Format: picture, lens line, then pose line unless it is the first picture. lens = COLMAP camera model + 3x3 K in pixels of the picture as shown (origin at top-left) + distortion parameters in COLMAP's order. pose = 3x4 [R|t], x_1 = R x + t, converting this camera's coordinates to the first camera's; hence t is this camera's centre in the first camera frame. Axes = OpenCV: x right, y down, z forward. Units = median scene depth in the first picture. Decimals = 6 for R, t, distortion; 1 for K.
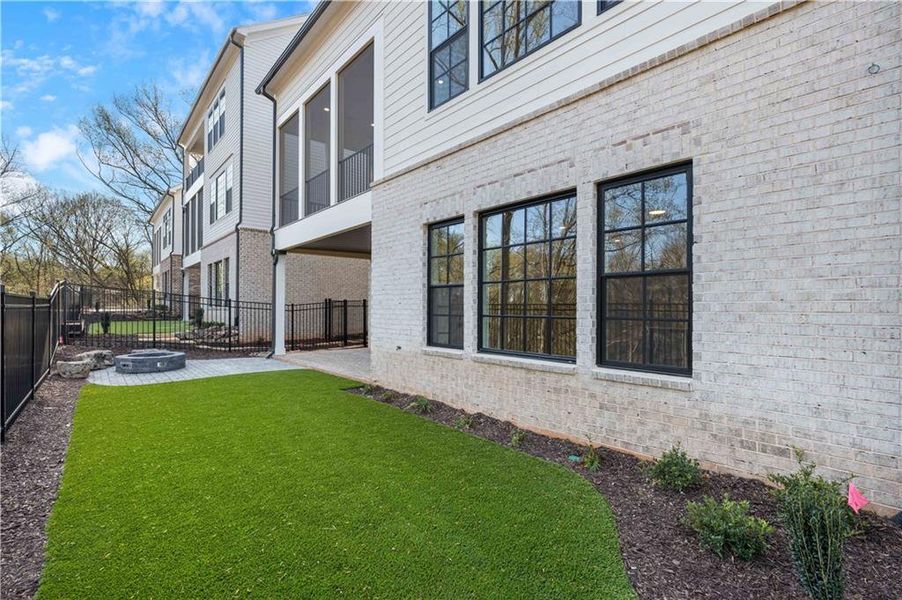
lens RADIAL K [[424.7, 0, 451.0], [0, 424.7, 300.0], [0, 0, 1]] dist [0.001473, 0.000476]
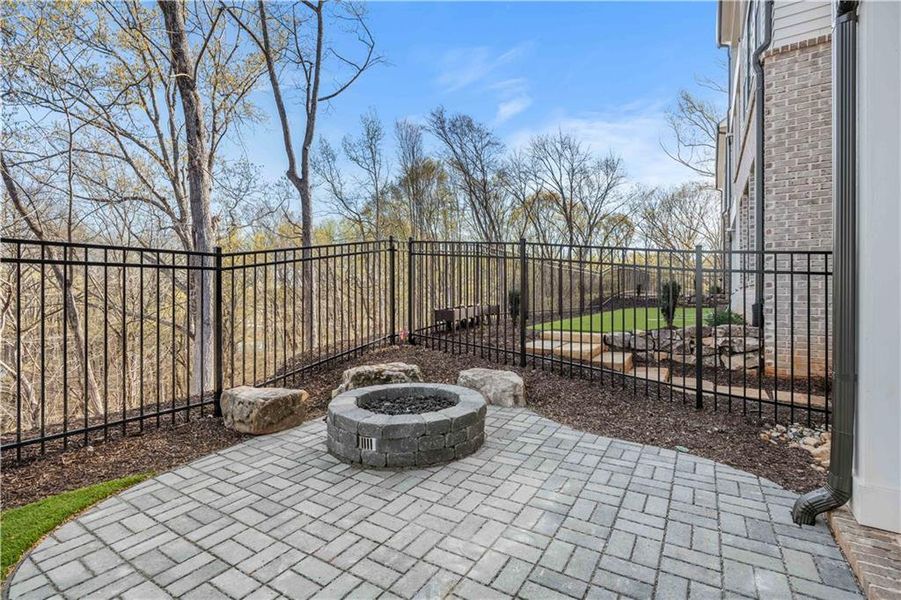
lens RADIAL K [[408.4, 0, 450.5], [0, 408.4, 300.0], [0, 0, 1]] dist [-0.006881, 0.000194]
pose [[0.292220, 0.008022, -0.956318, -0.246822], [0.021883, 0.999647, 0.015072, 0.027001], [0.956101, -0.025331, 0.291941, 0.646845]]
